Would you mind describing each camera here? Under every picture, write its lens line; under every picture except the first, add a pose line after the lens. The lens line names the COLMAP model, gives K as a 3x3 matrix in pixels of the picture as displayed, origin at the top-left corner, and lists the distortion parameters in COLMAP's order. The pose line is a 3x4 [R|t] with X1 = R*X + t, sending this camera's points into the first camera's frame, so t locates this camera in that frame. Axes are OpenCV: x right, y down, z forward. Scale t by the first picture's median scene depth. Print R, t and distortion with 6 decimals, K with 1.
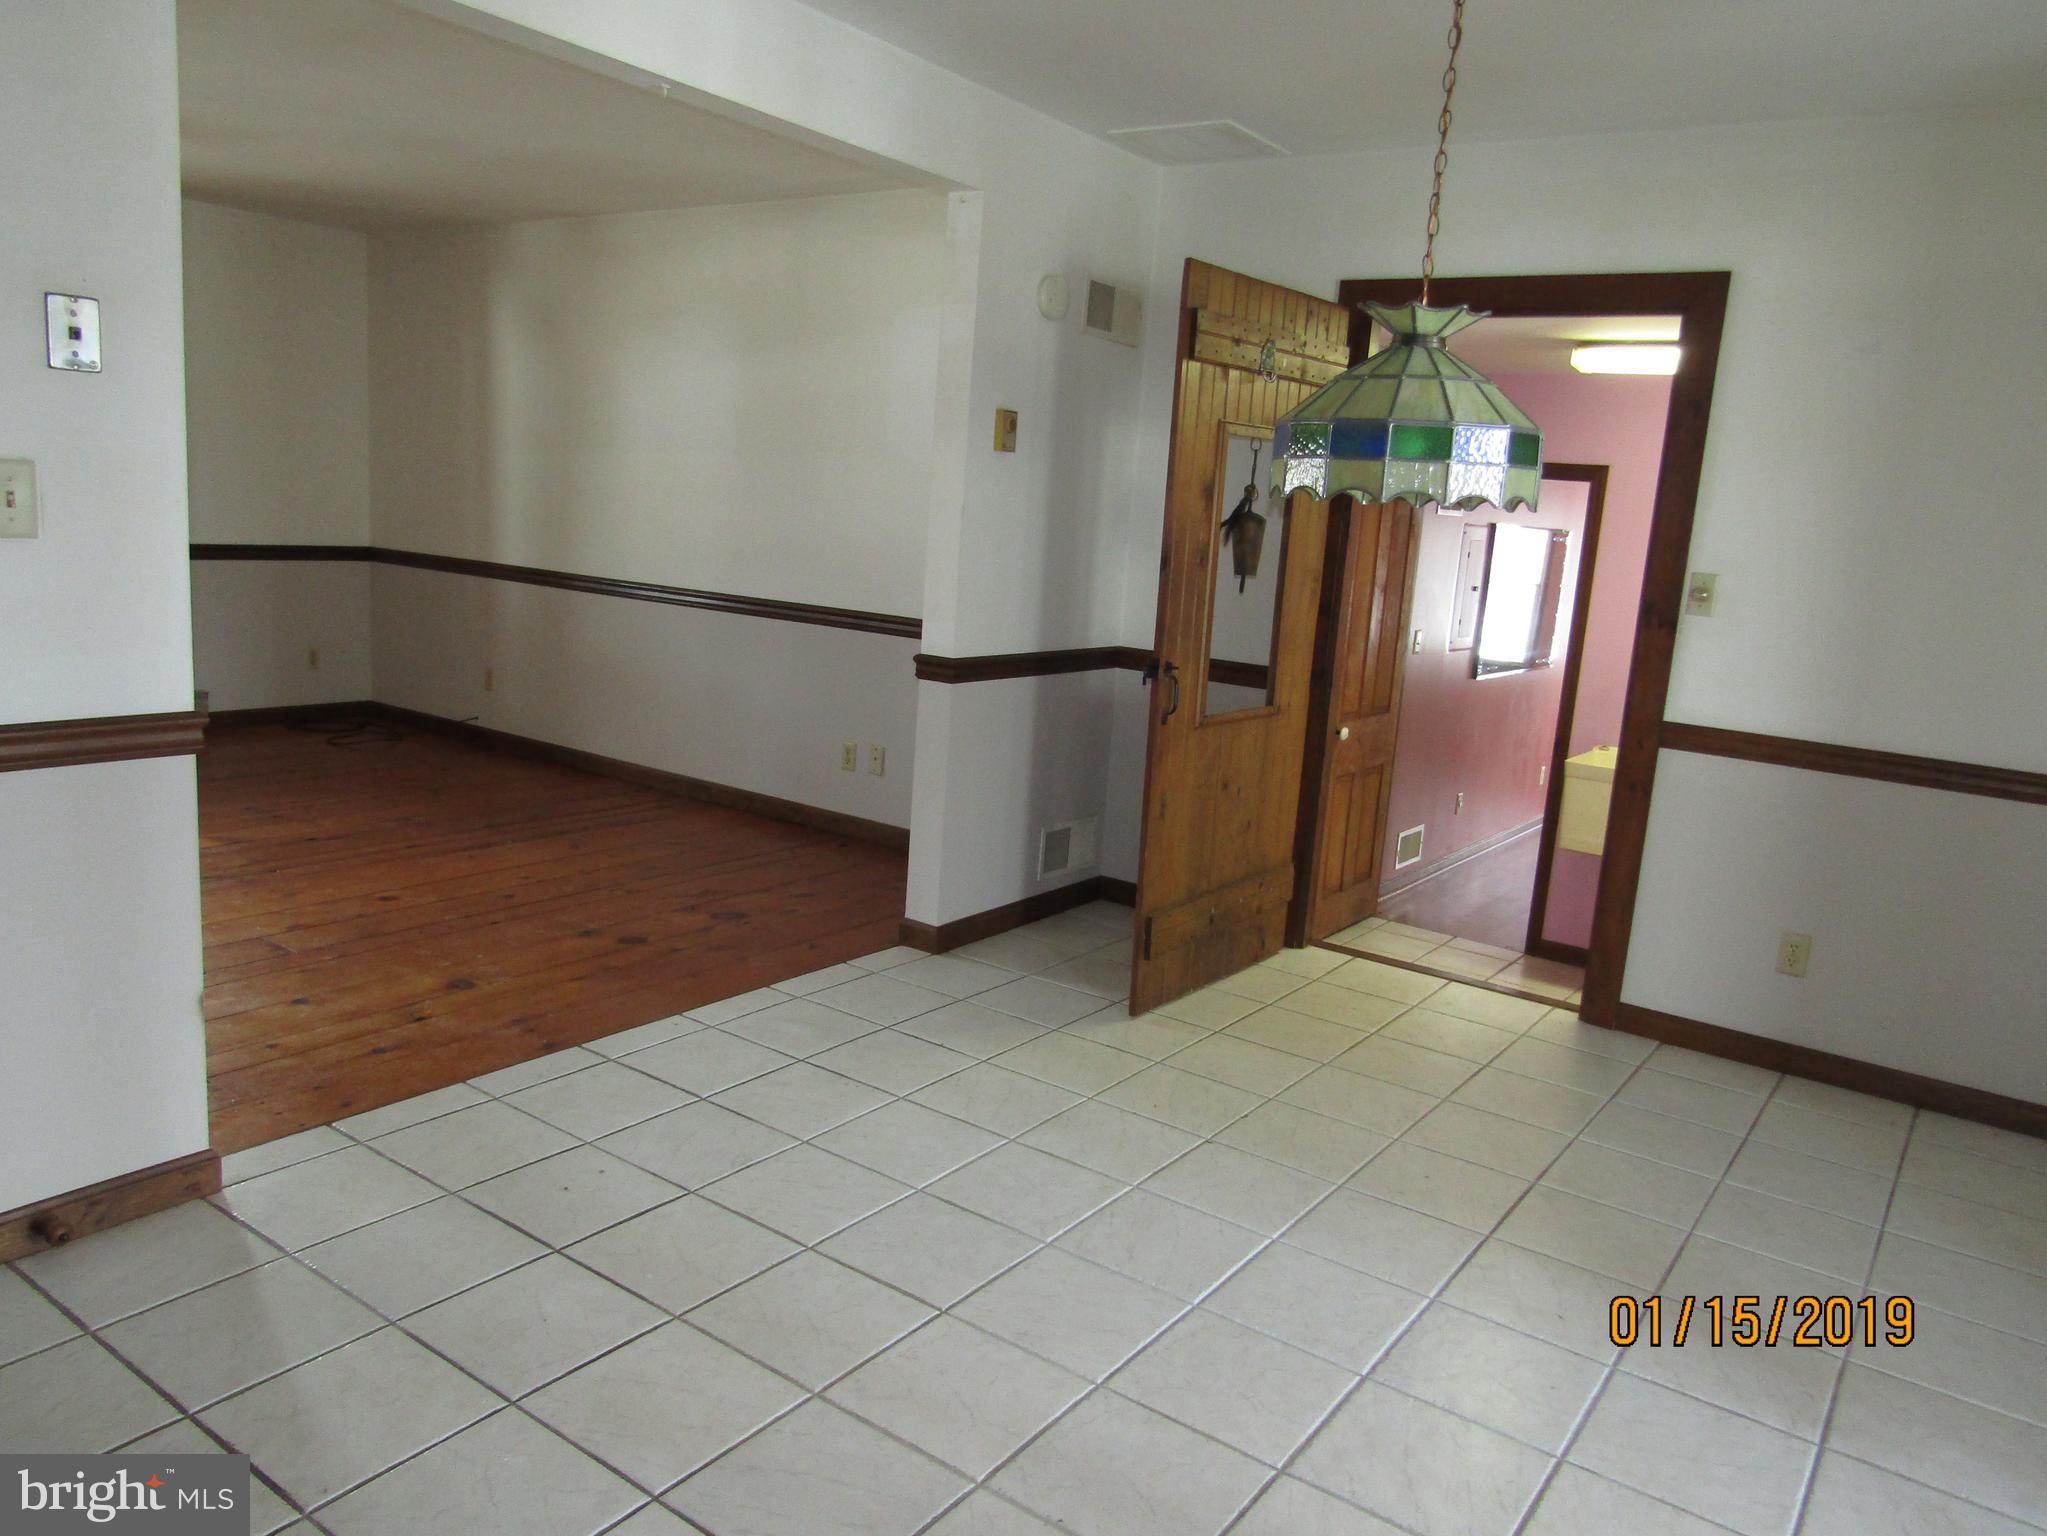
lens RADIAL K [[1449.3, 0, 1026.9], [0, 1449.3, 768.9], [0, 0, 1]] dist [-0.006842, 0.009675]
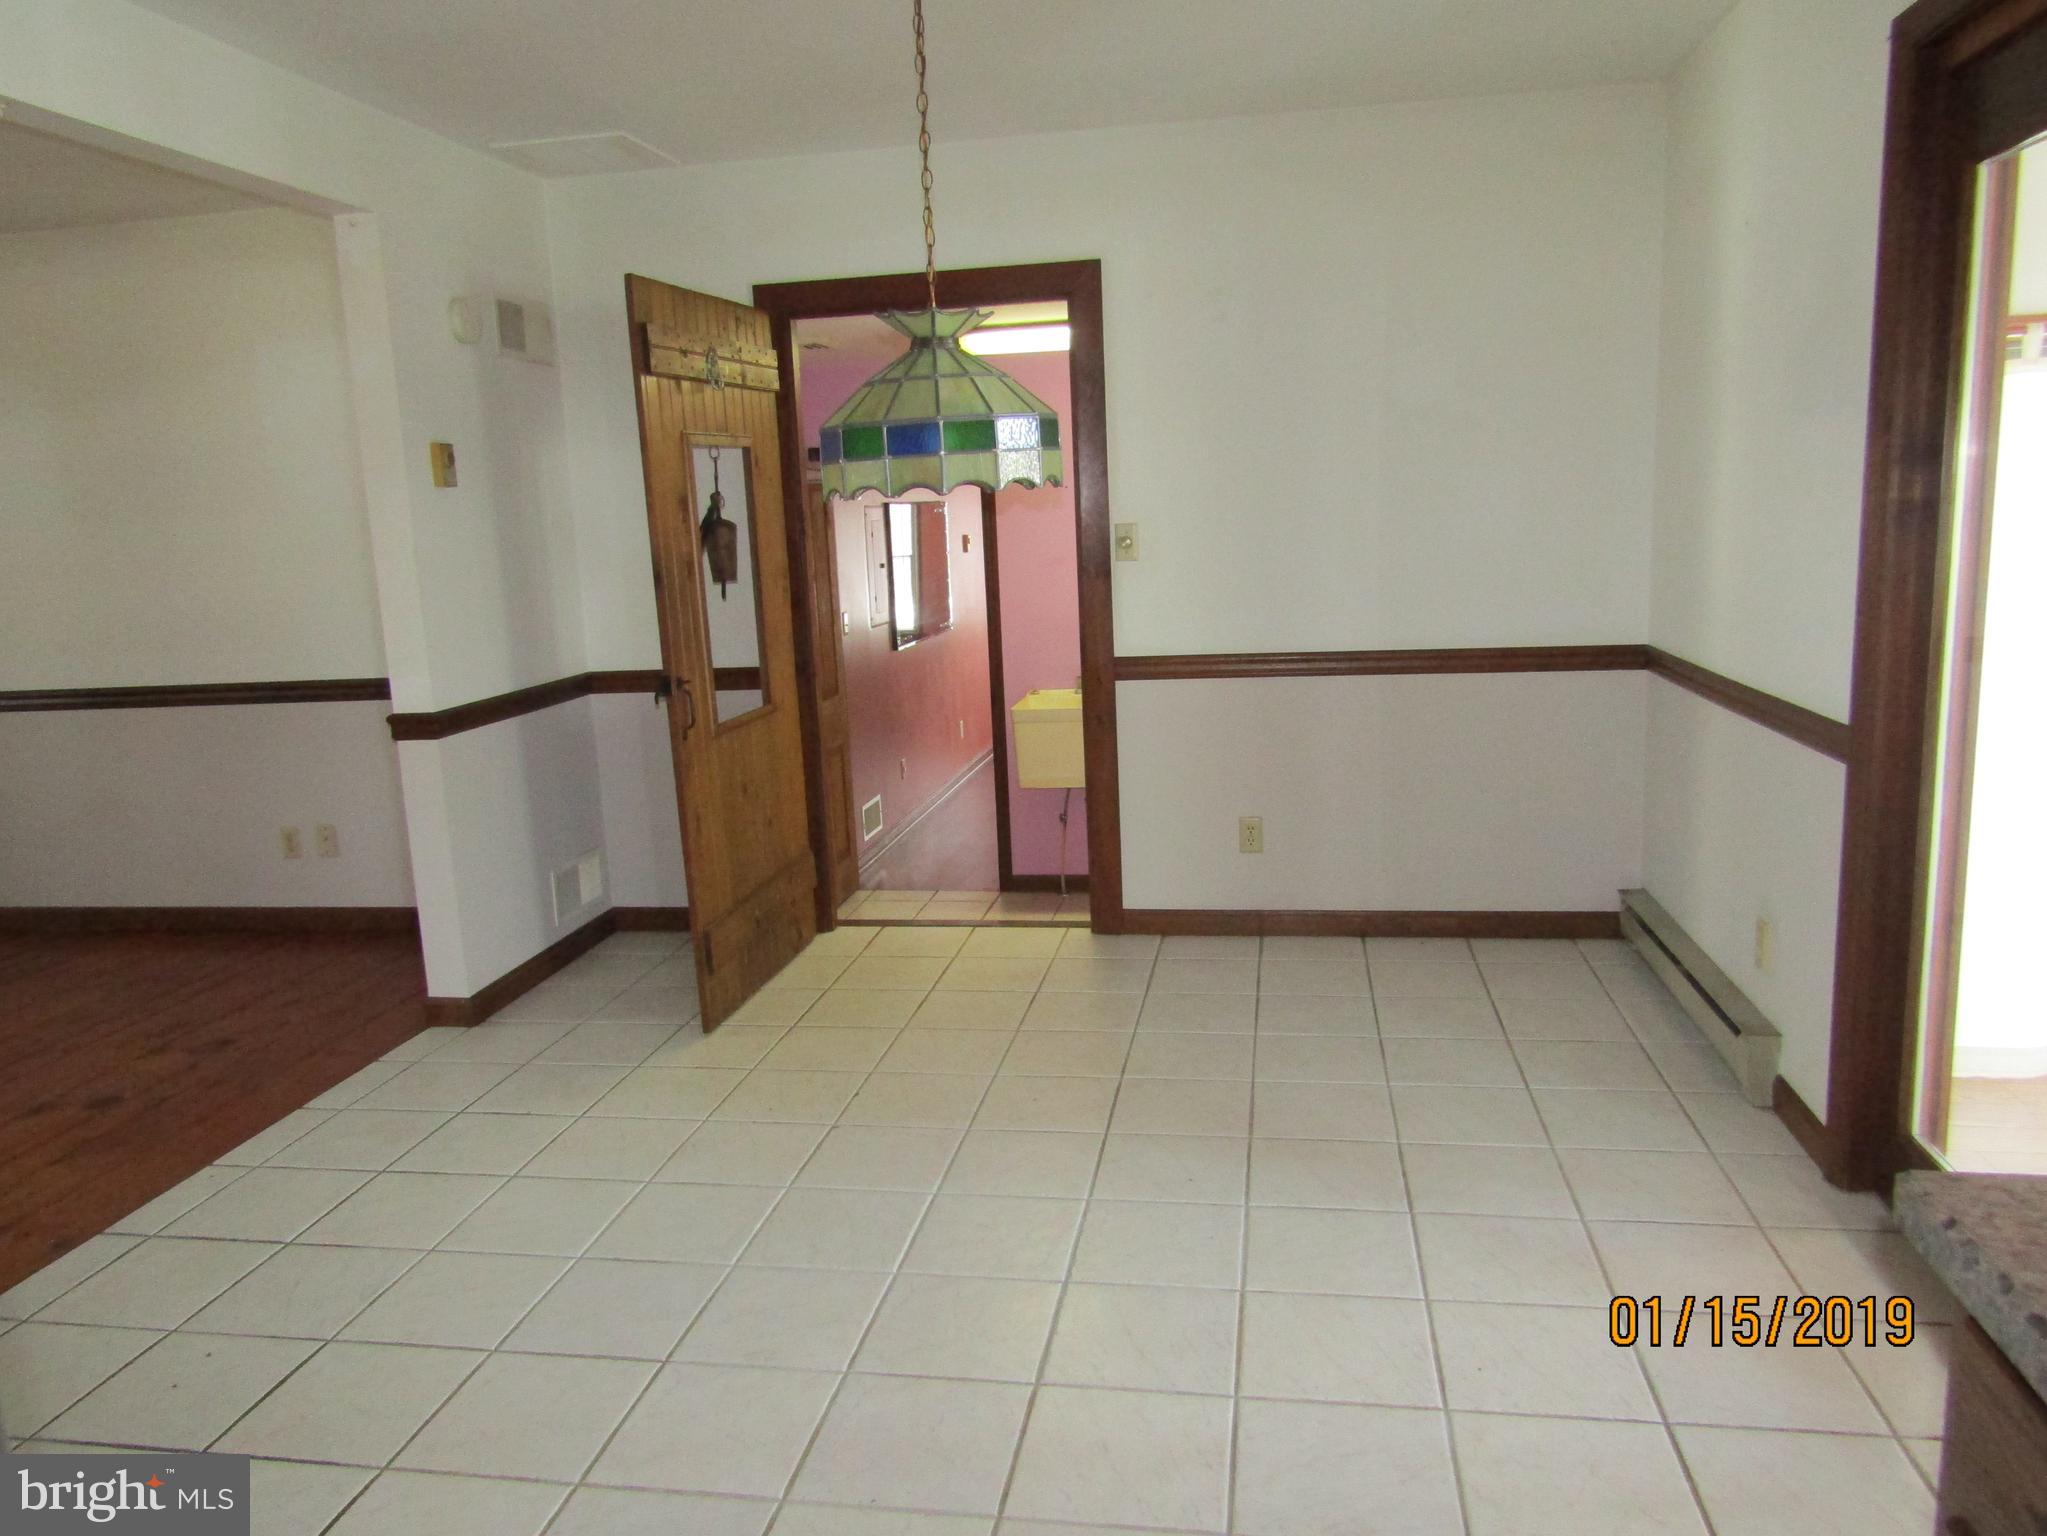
lens RADIAL K [[1449.3, 0, 1019.3], [0, 1449.3, 774.0], [0, 0, 1]] dist [-0.006842, 0.009675]
pose [[0.897913, -0.190640, 0.396748, -0.093162], [0.188113, 0.981084, 0.045682, -0.009481], [-0.397952, 0.033615, 0.916790, -0.005100]]
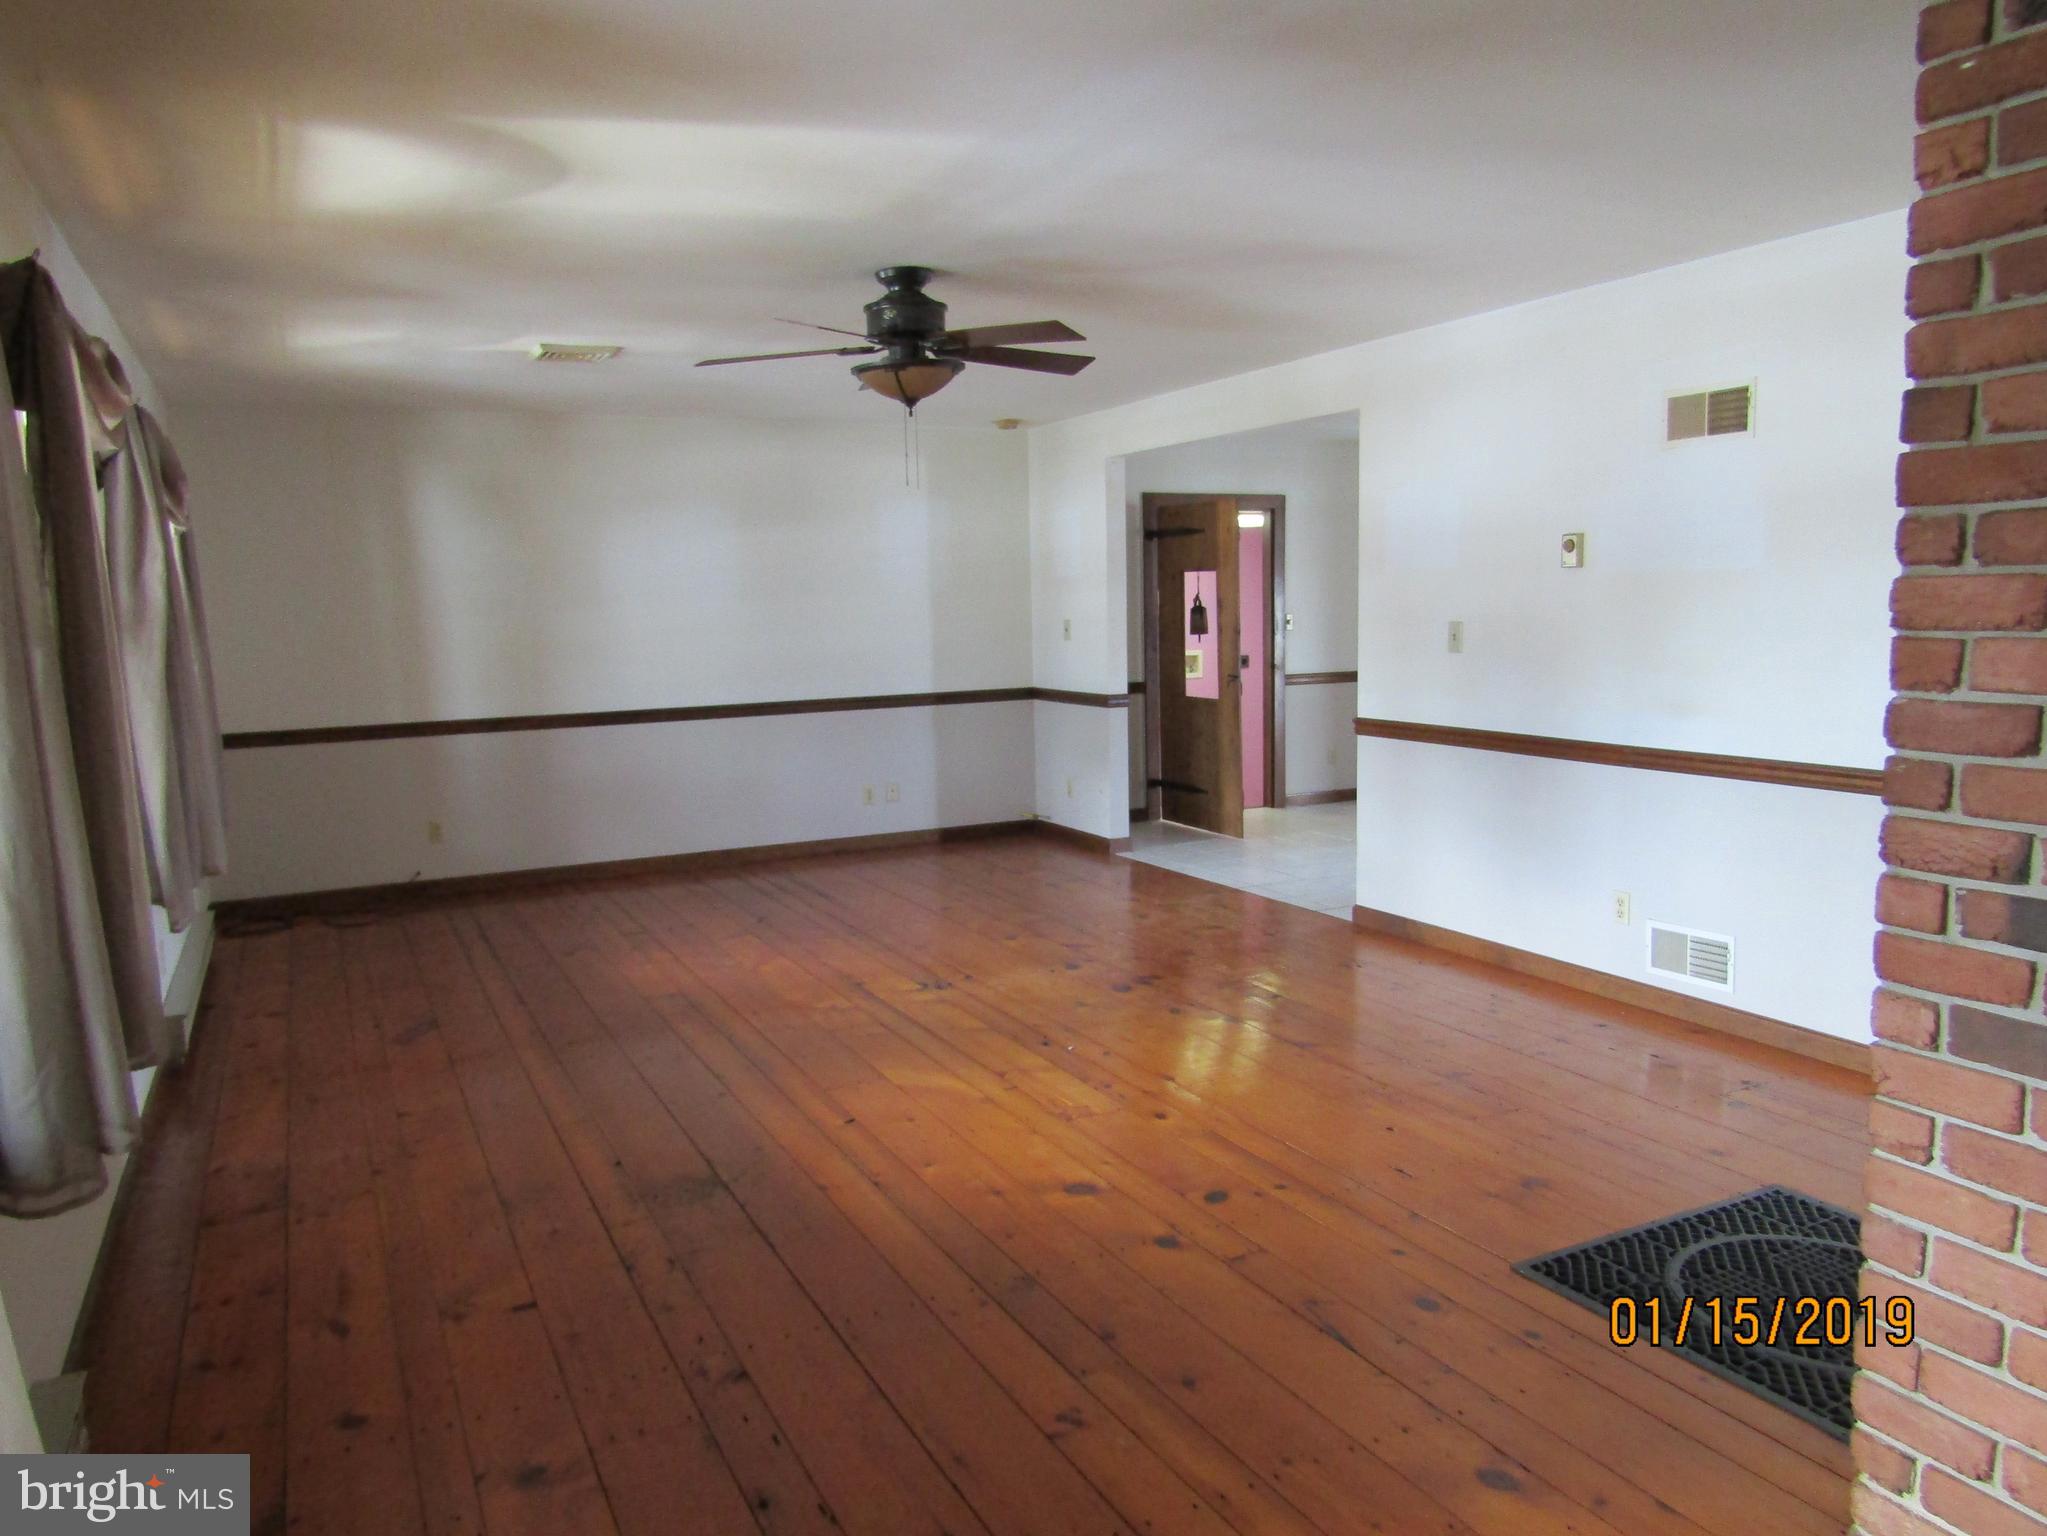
lens RADIAL K [[1449.3, 0, 1024.6], [0, 1449.3, 764.7], [0, 0, 1]] dist [-0.006842, 0.009675]
pose [[0.462633, -0.182304, 0.867604, -1.904815], [0.217236, 0.972106, 0.088425, -0.193986], [-0.859523, 0.147566, 0.489331, 0.199952]]
